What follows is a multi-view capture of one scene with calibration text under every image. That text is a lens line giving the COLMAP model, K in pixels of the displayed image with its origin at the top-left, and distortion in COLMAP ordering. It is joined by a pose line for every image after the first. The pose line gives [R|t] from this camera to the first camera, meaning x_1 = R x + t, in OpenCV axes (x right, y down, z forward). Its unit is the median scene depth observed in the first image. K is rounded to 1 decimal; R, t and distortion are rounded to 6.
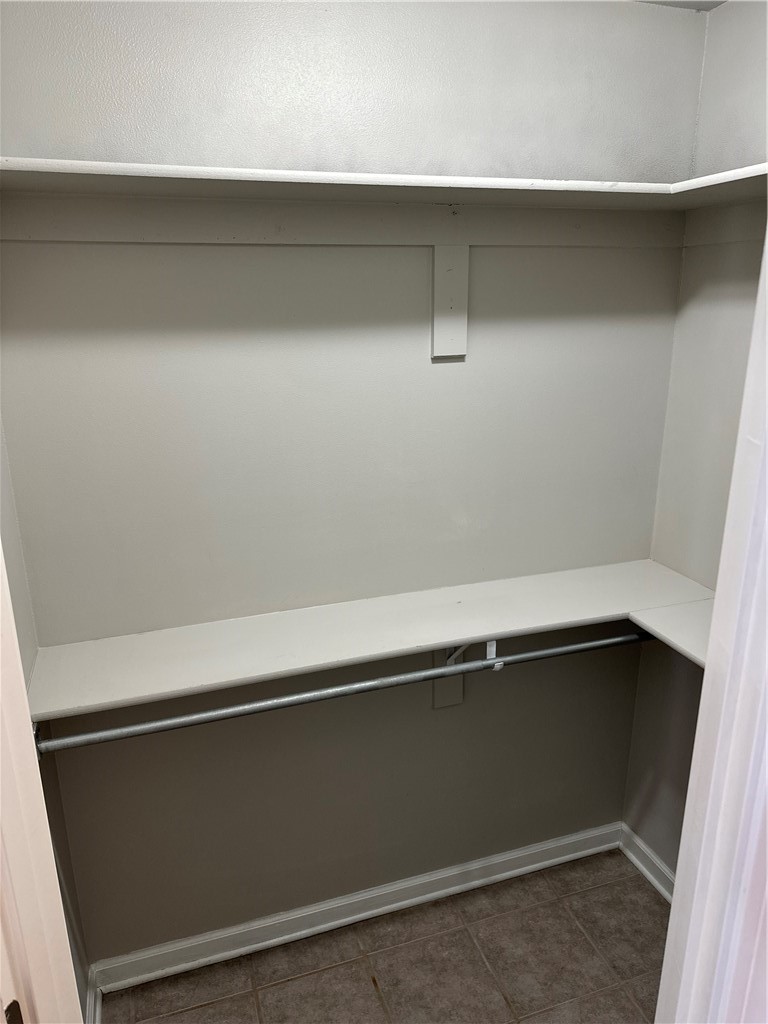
lens RADIAL K [[722.1, 0, 384.0], [0, 722.1, 512.0], [0, 0, 1]] dist [0.070096, -0.083737]
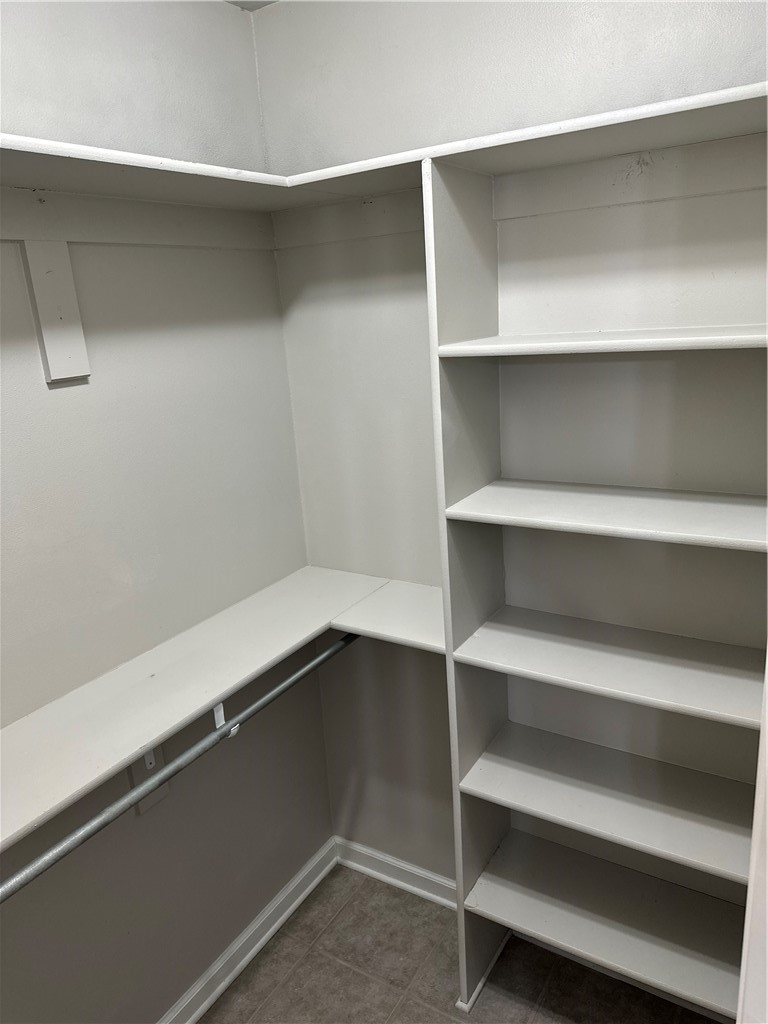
lens RADIAL K [[729.6, 0, 384.2], [0, 729.6, 507.2], [0, 0, 1]] dist [0.024380, -0.044835]
pose [[0.771885, -0.210759, 0.599811, -0.140918], [0.237208, 0.970797, 0.035857, -0.024284], [-0.589852, 0.114603, 0.799338, 0.163672]]
